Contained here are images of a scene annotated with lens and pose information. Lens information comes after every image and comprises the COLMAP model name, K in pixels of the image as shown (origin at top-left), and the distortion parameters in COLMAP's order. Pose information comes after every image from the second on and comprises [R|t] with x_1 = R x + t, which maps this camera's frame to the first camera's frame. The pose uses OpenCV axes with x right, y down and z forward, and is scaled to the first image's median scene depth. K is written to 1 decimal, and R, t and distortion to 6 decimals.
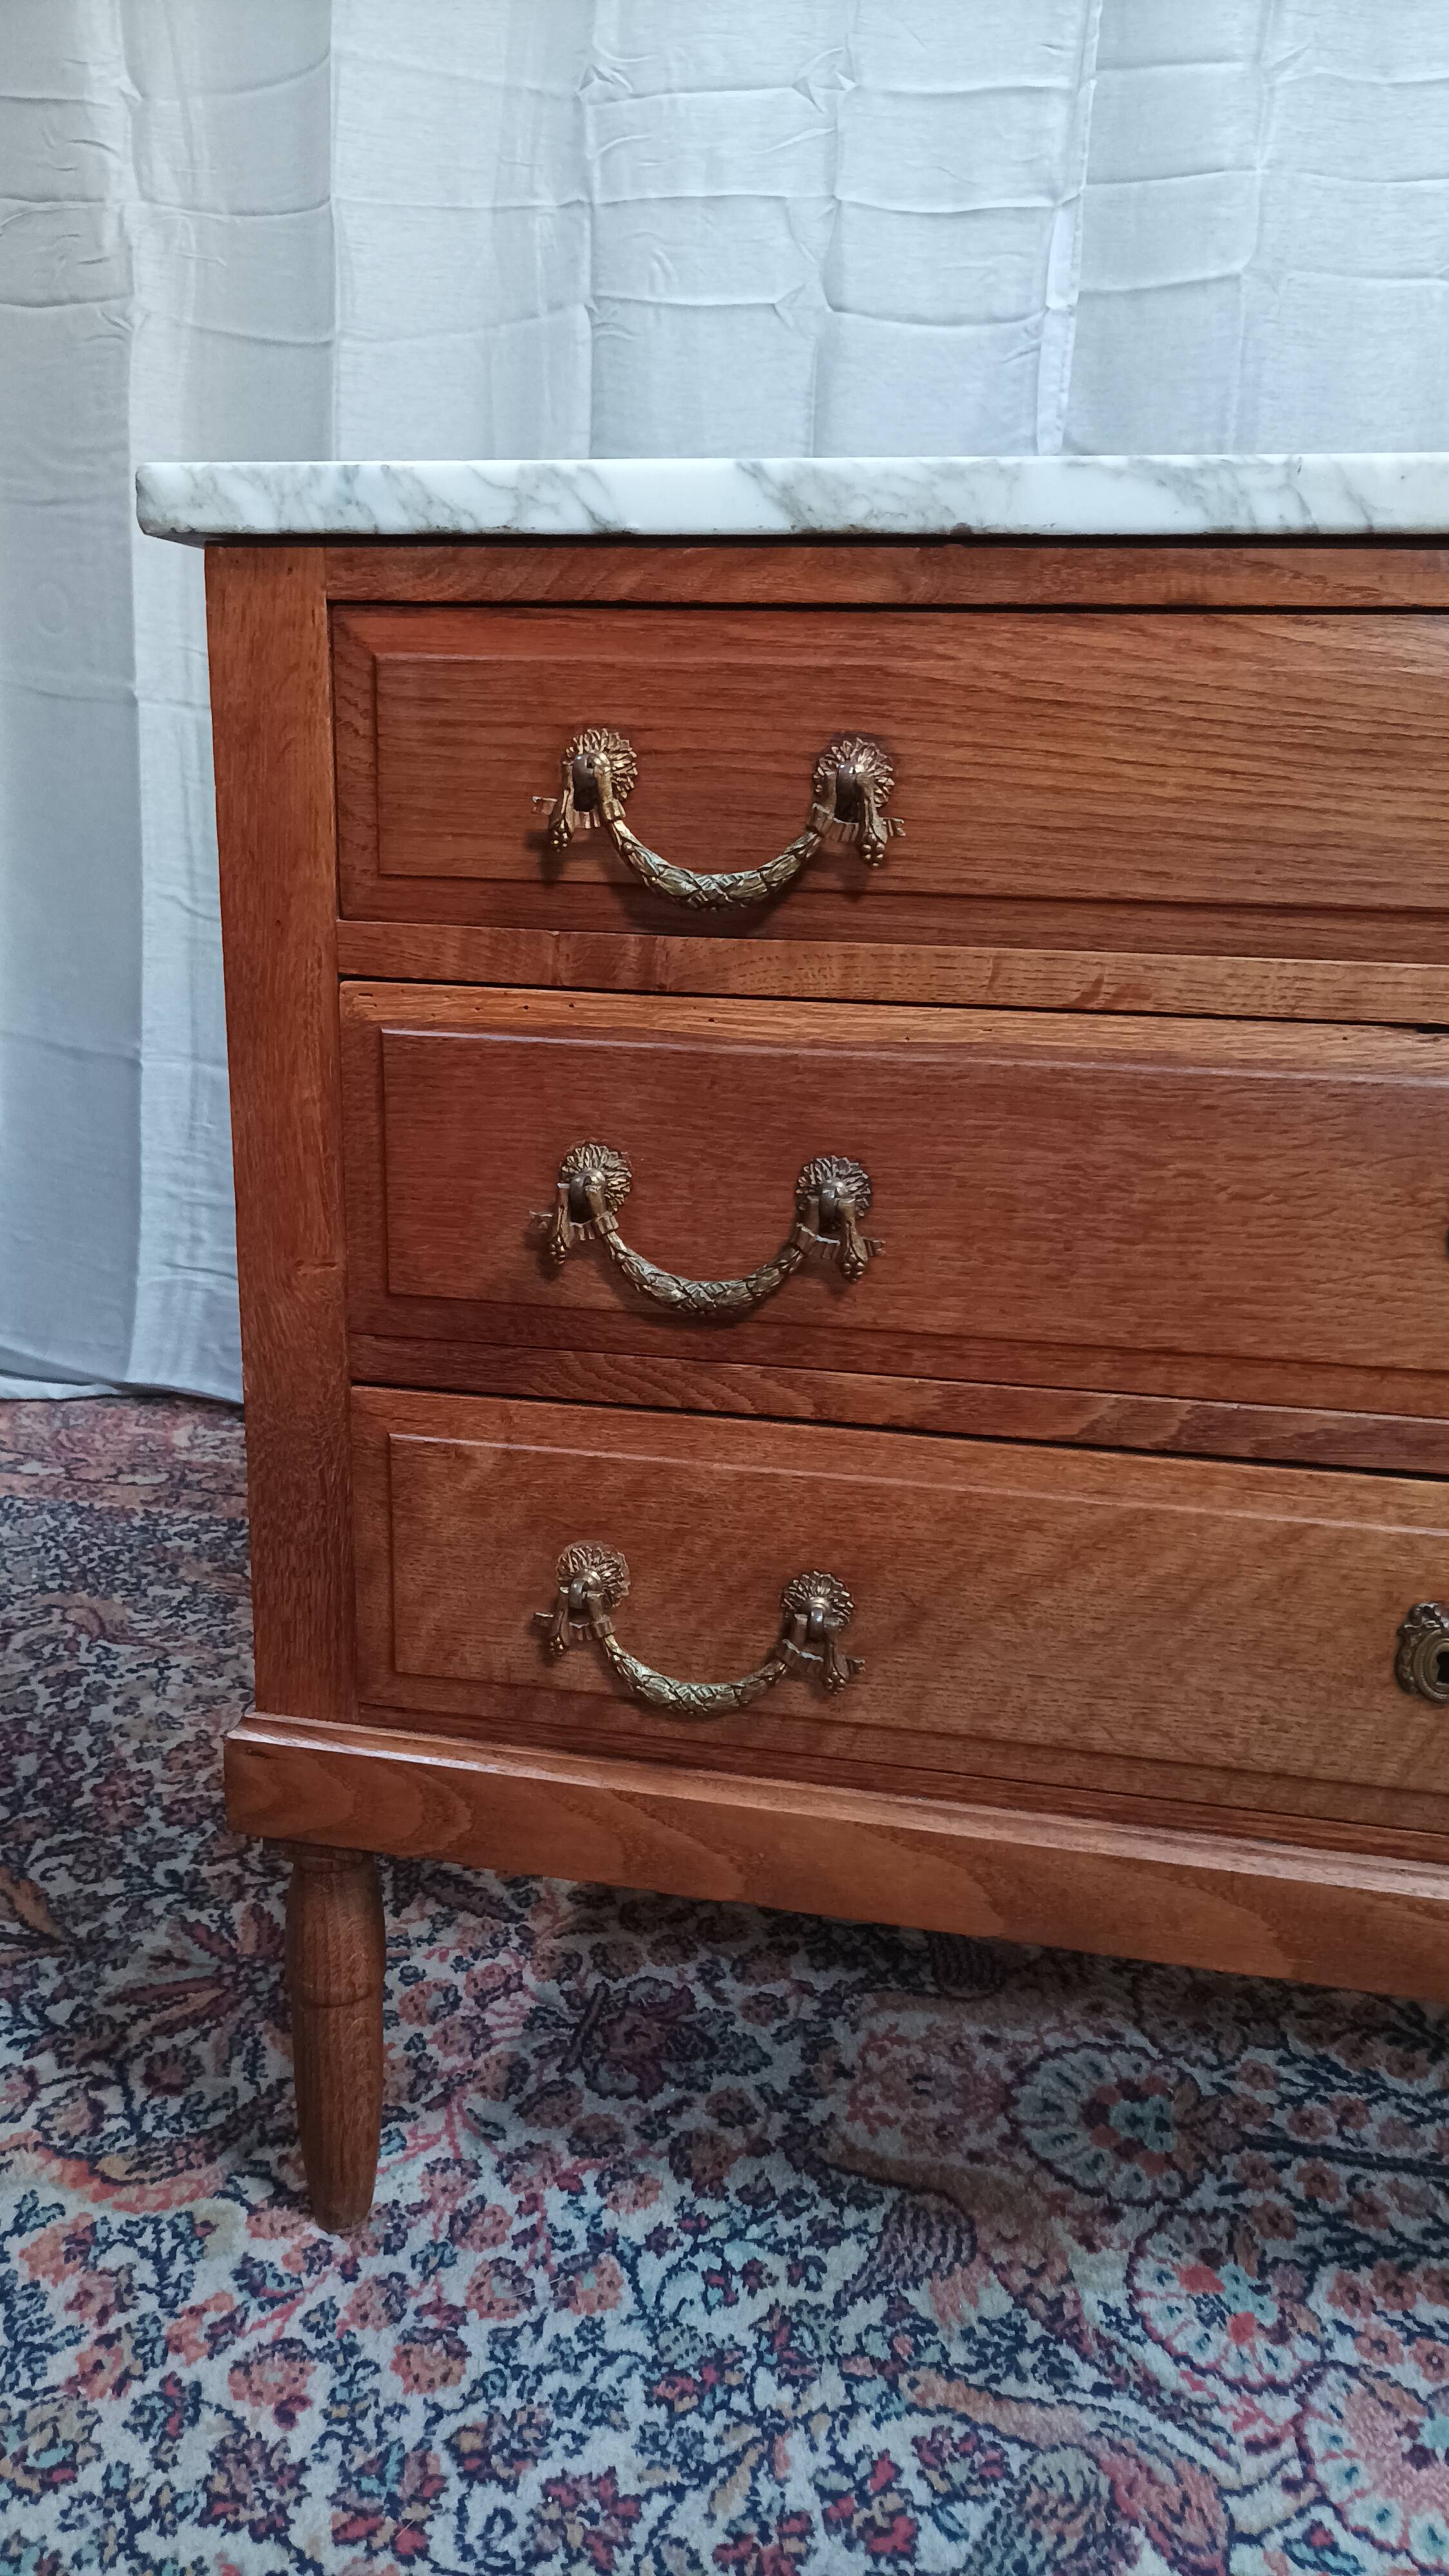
lens RADIAL K [[1897.7, 0, 735.7], [0, 1897.7, 1290.2], [0, 0, 1]] dist [0.024130, -0.022026]
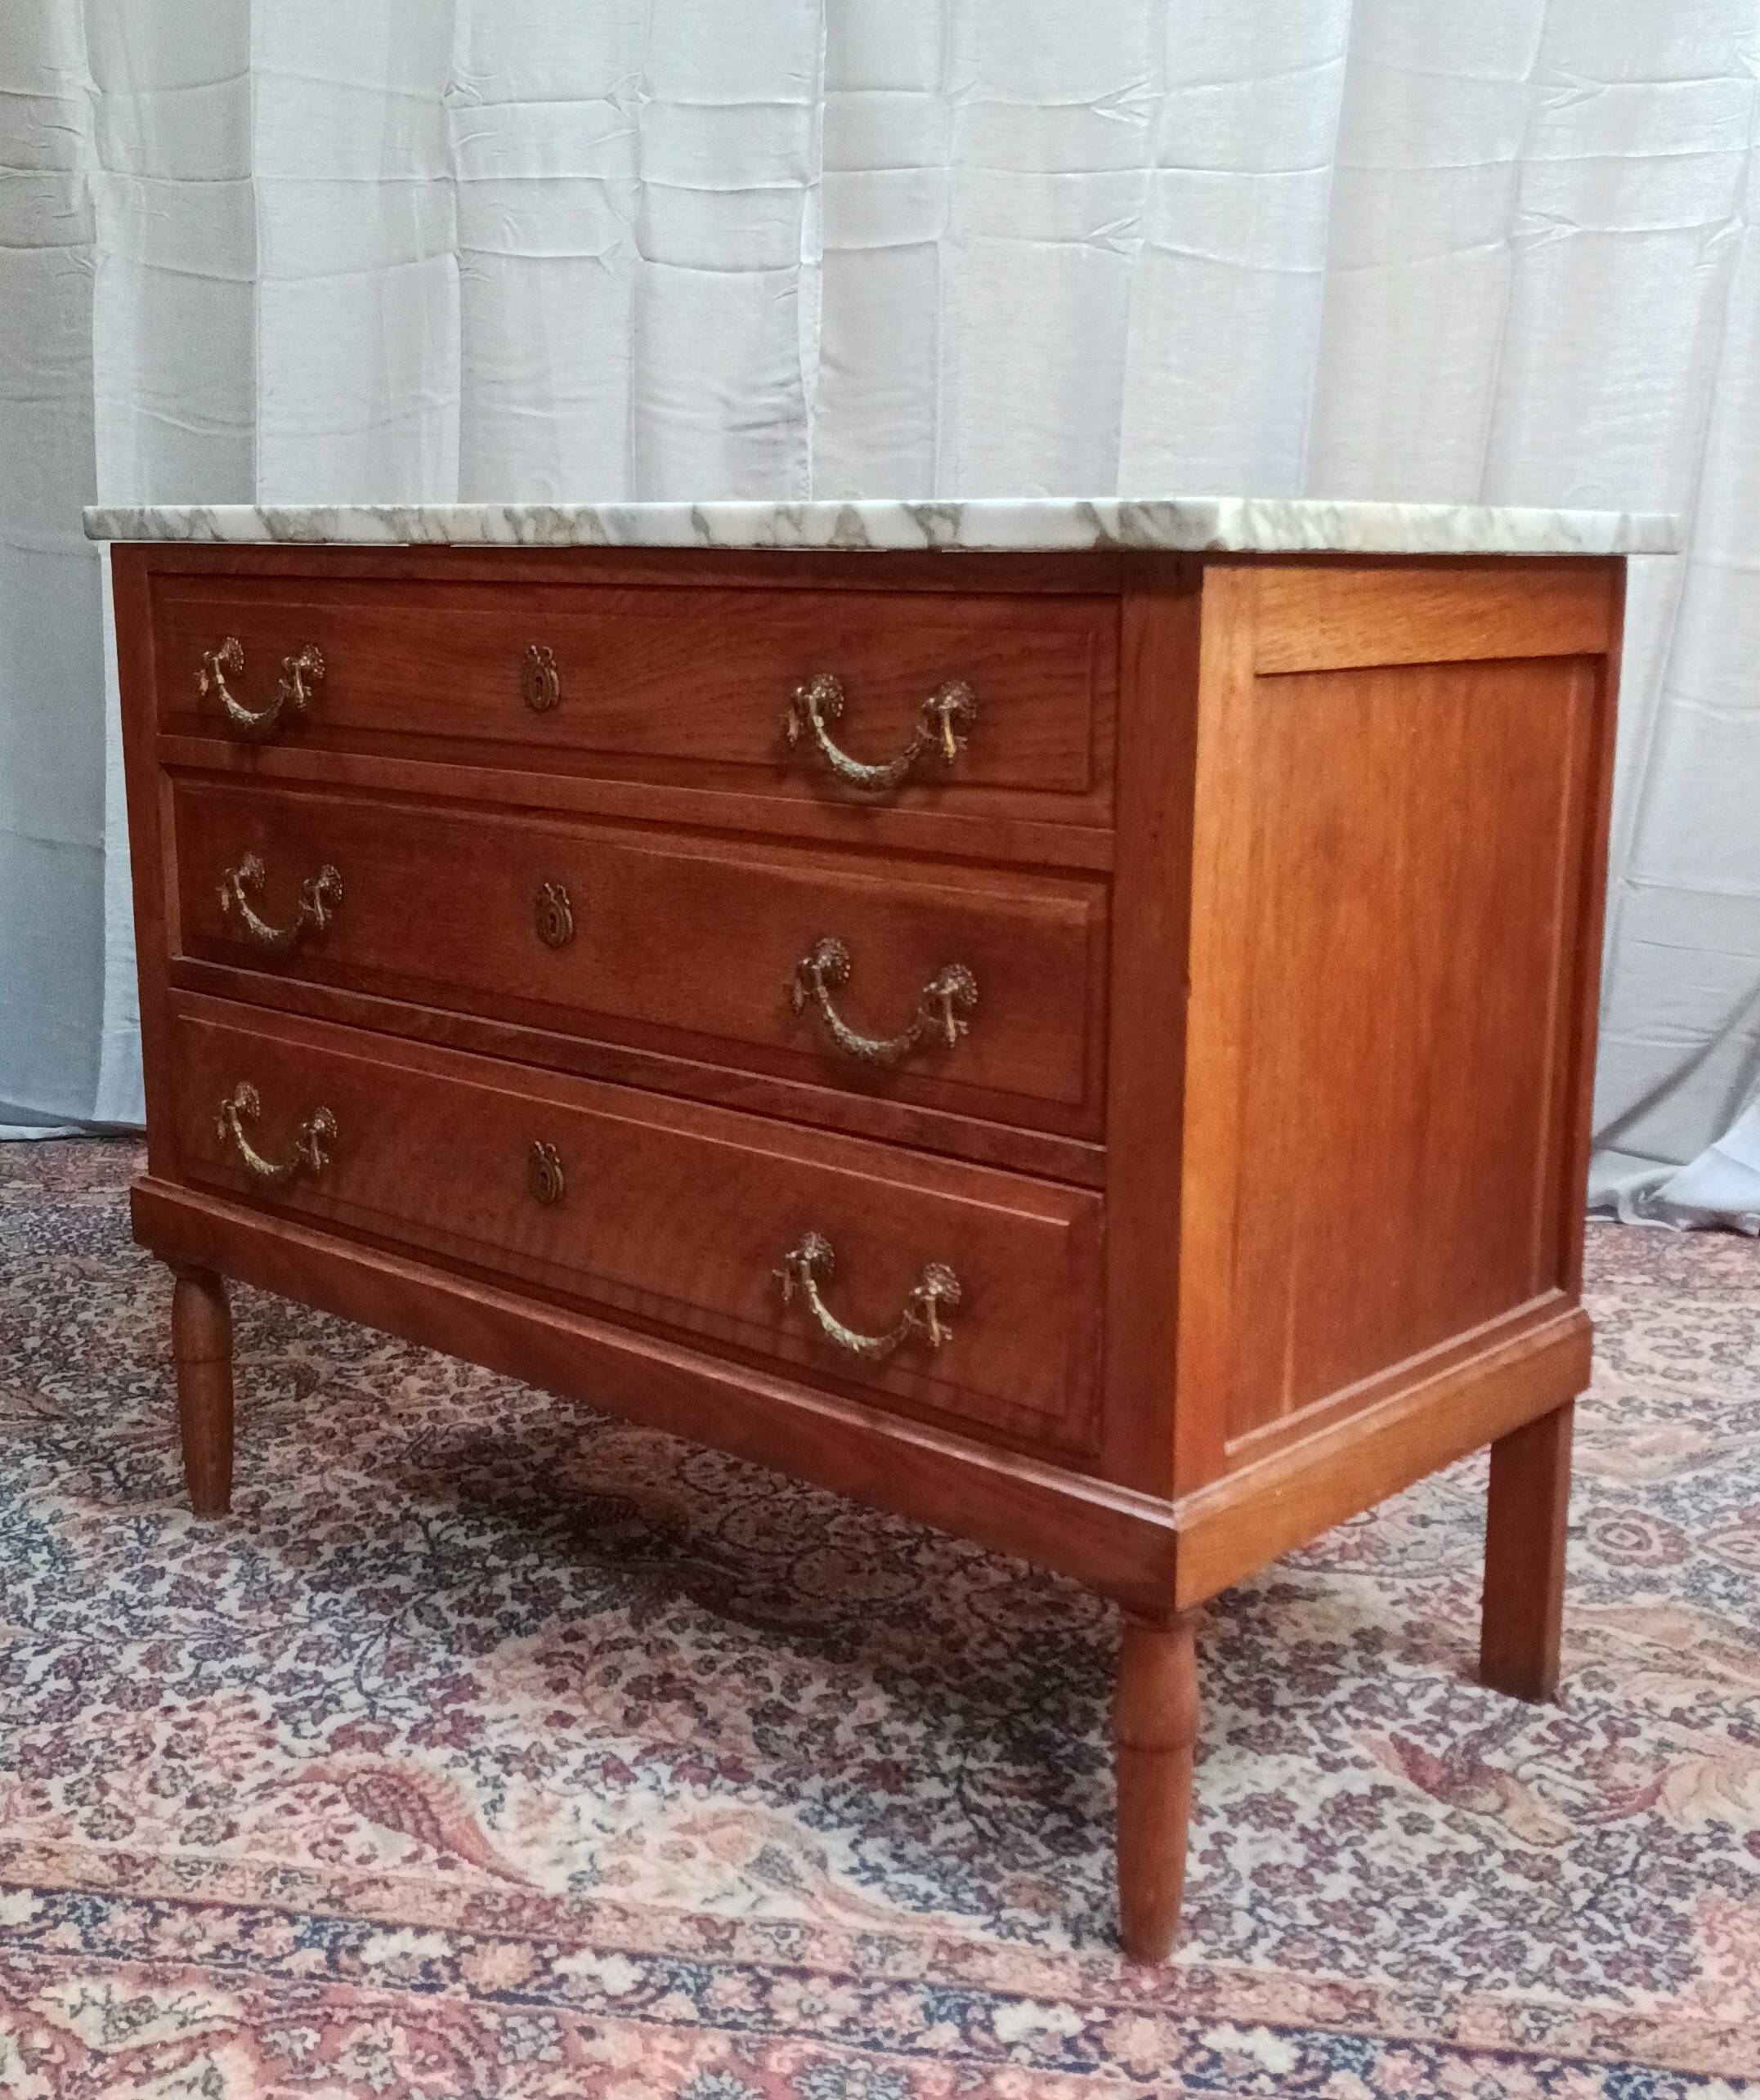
lens RADIAL K [[2363.8, 0, 923.6], [0, 2363.8, 1034.2], [0, 0, 1]] dist [0.028629, 0.000000]
pose [[0.998861, -0.023666, 0.041432, 0.321214], [0.026008, 0.998039, -0.056941, 0.219779], [-0.040004, 0.057953, 0.997517, -1.174098]]
